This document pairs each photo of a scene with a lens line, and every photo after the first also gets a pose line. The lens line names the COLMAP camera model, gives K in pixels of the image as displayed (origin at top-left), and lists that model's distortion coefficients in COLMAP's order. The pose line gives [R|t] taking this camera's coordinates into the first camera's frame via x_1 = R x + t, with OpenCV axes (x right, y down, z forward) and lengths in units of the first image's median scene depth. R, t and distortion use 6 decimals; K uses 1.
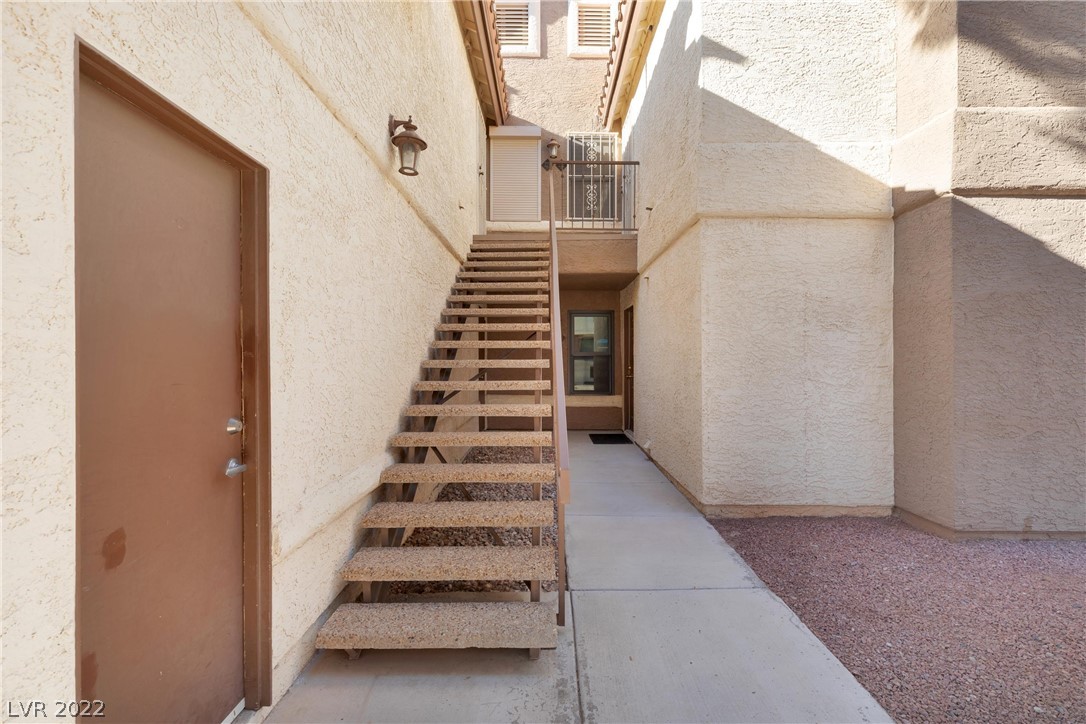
lens RADIAL K [[486.9, 0, 545.9], [0, 486.9, 356.7], [0, 0, 1]] dist [0.002327, -0.000019]
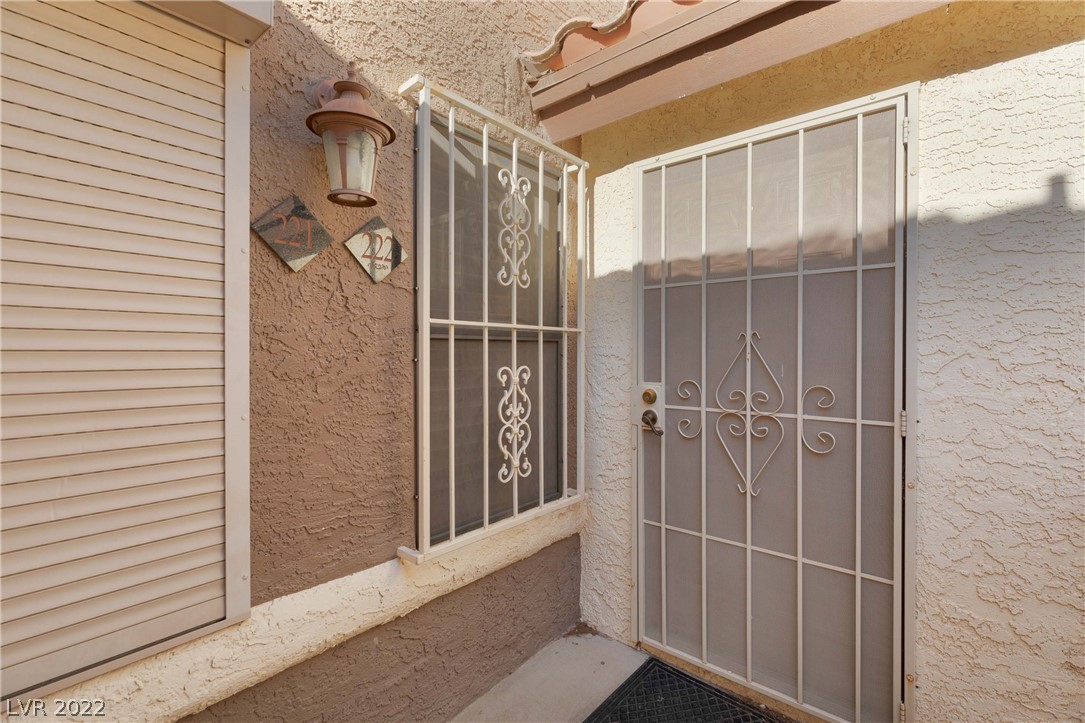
lens RADIAL K [[486.5, 0, 545.4], [0, 486.5, 356.2], [0, 0, 1]] dist [0.002327, -0.000019]
pose [[0.648509, -0.006400, 0.761180, -0.063889], [0.004114, 0.999980, 0.004903, -0.358708], [-0.761196, -0.000048, 0.648522, 0.846985]]
